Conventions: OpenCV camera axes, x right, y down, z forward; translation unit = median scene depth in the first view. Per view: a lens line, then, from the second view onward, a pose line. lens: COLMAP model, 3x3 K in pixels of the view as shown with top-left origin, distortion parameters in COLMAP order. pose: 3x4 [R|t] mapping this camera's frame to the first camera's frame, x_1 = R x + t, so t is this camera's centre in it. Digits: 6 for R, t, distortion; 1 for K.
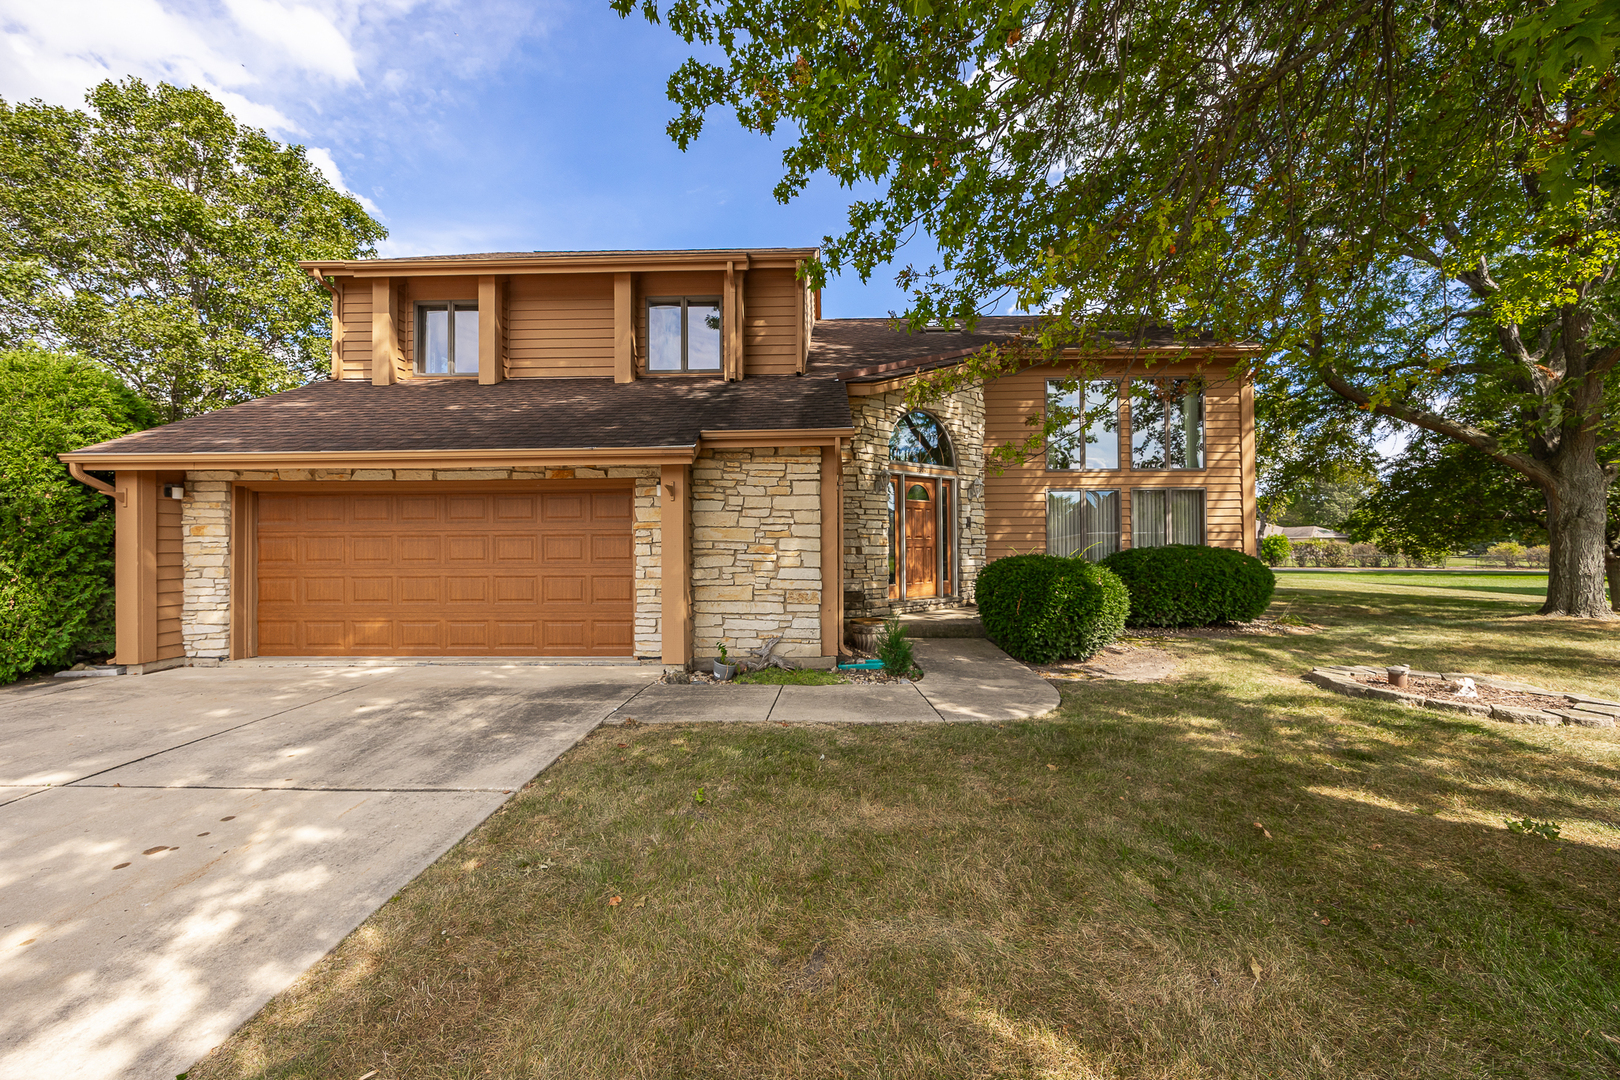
lens RADIAL K [[634.0, 0, 810.0], [0, 634.0, 540.0], [0, 0, 1]] dist [-0.009624, -0.000010]
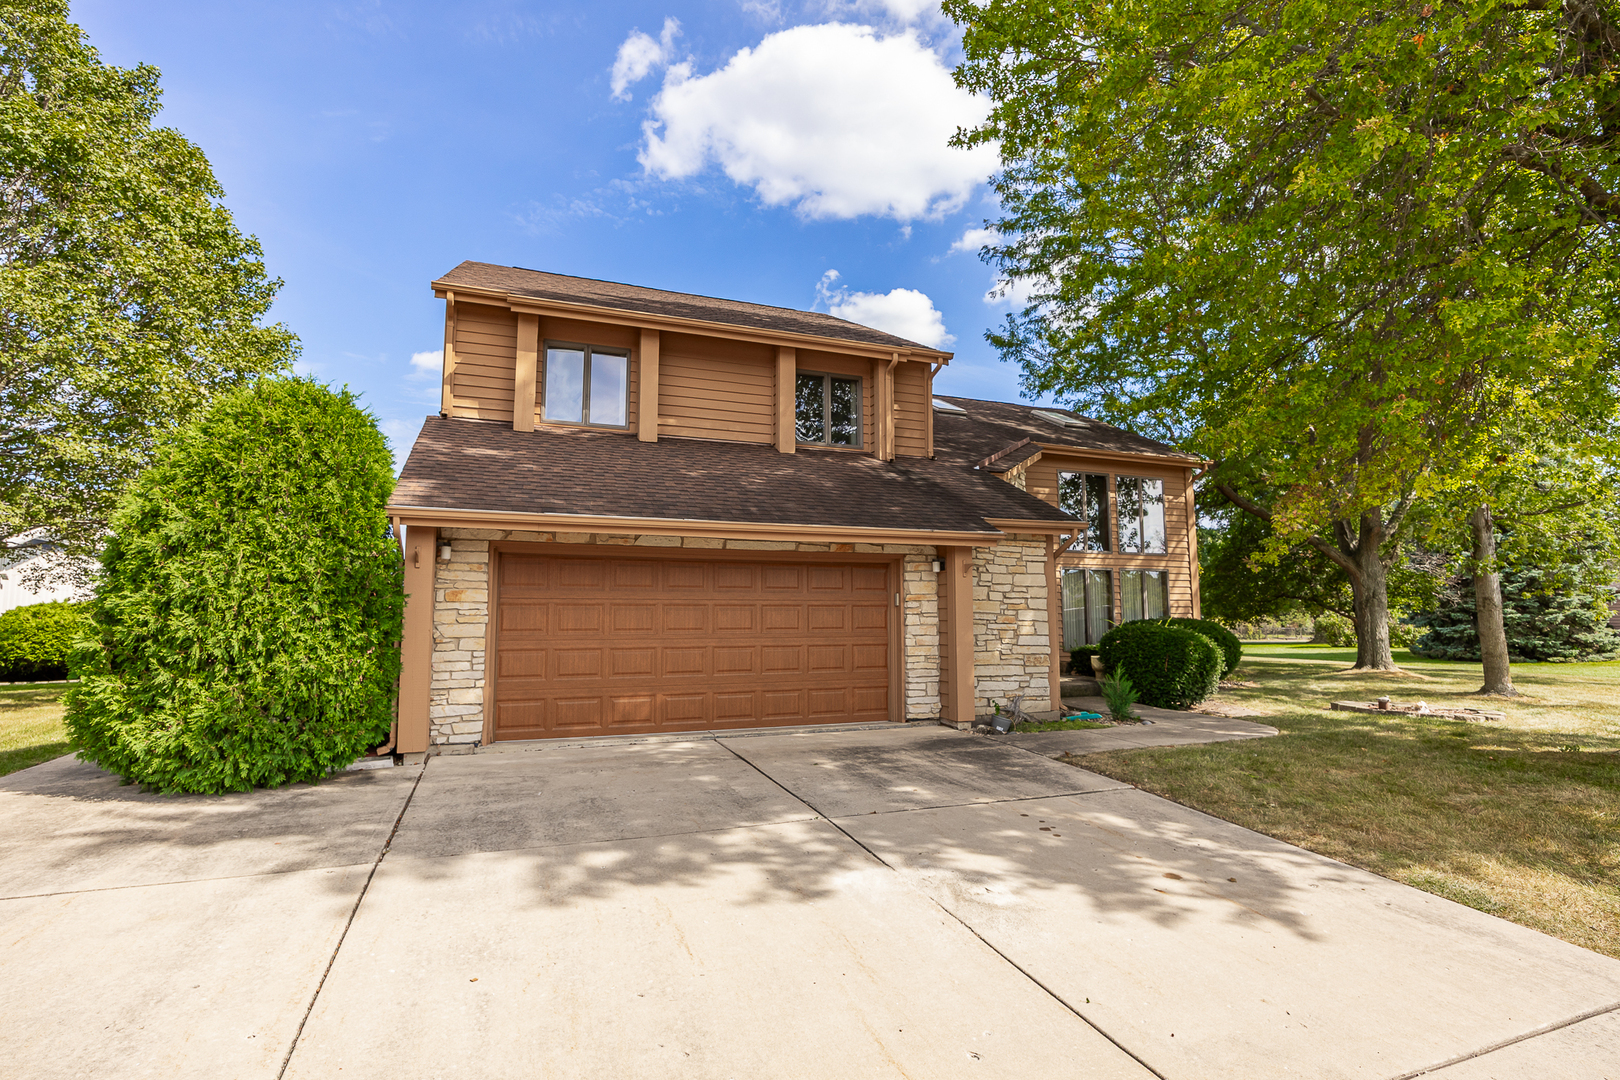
lens RADIAL K [[785.7, 0, 810.0], [0, 785.7, 540.0], [0, 0, 1]] dist [-0.025483, -0.000151]
pose [[0.922716, 0.042267, 0.383156, -0.938184], [-0.007876, 0.995830, -0.090887, 0.002719], [-0.385399, 0.080846, 0.919201, -0.189685]]
